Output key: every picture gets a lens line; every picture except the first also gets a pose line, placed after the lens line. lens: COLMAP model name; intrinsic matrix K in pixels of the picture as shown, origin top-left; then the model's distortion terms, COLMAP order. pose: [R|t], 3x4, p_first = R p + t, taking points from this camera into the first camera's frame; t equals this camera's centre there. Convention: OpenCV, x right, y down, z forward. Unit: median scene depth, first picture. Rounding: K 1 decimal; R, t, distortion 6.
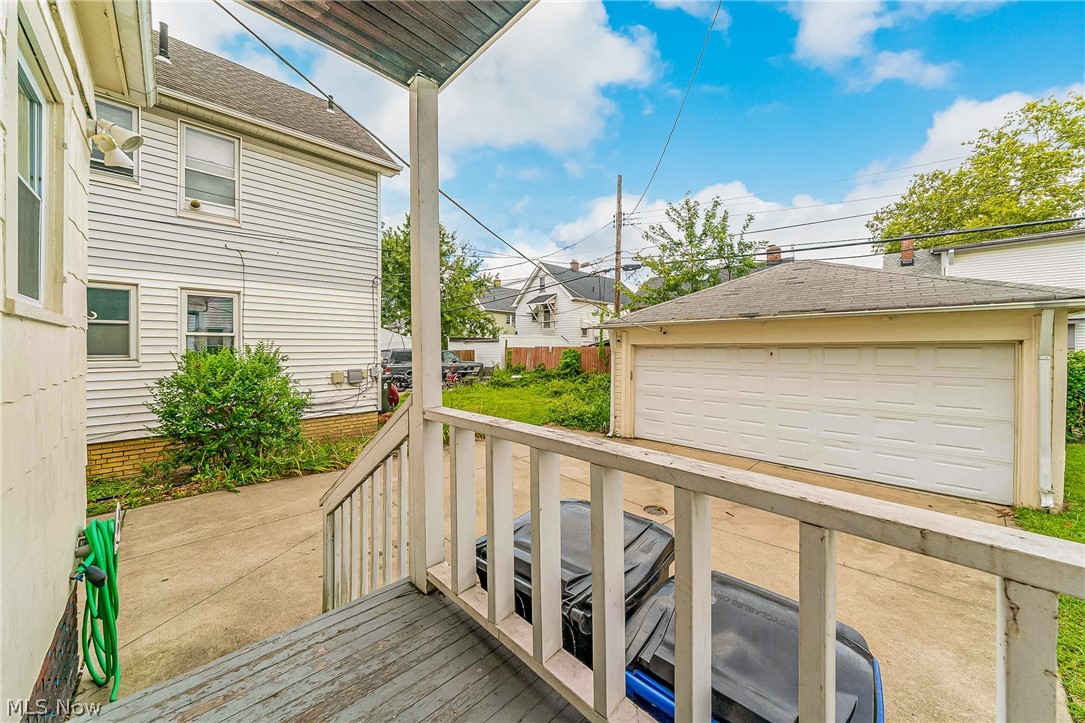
lens RADIAL K [[376.2, 0, 537.6], [0, 376.2, 352.4], [0, 0, 1]] dist [-0.013011, -0.000010]
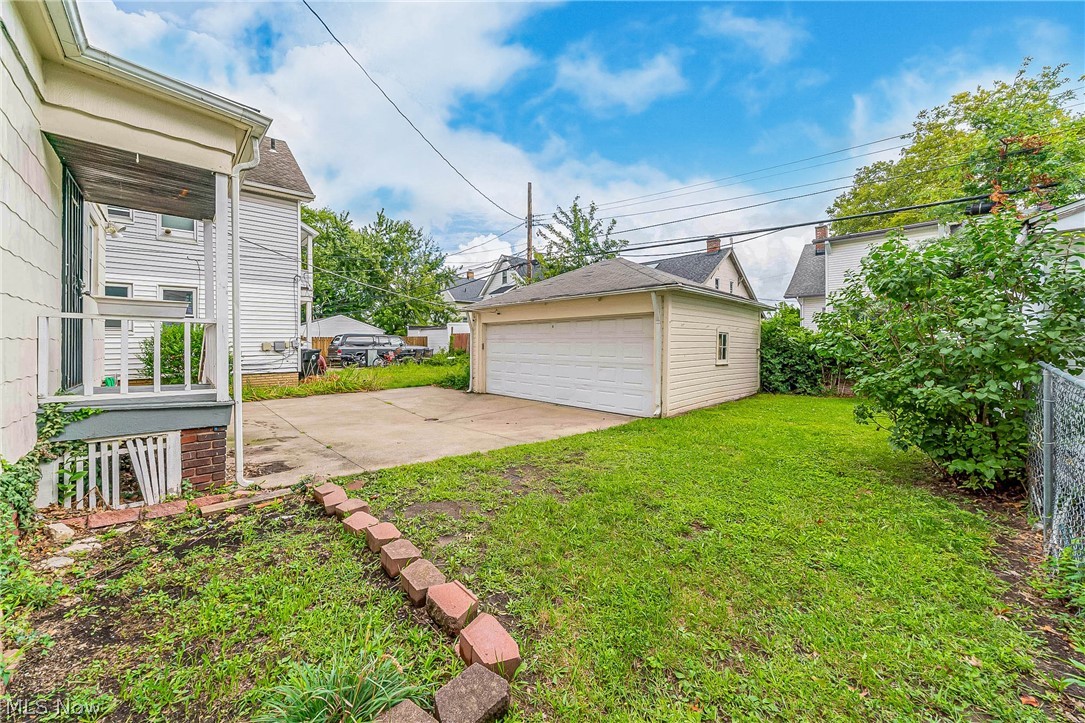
lens RADIAL K [[376.2, 0, 499.2], [0, 376.2, 340.3], [0, 0, 1]] dist [-0.013011, -0.000010]
pose [[0.998162, -0.003291, -0.060508, 0.194059], [0.002787, 0.999961, -0.008402, 0.025923], [0.060533, 0.008217, 0.998132, -0.163187]]
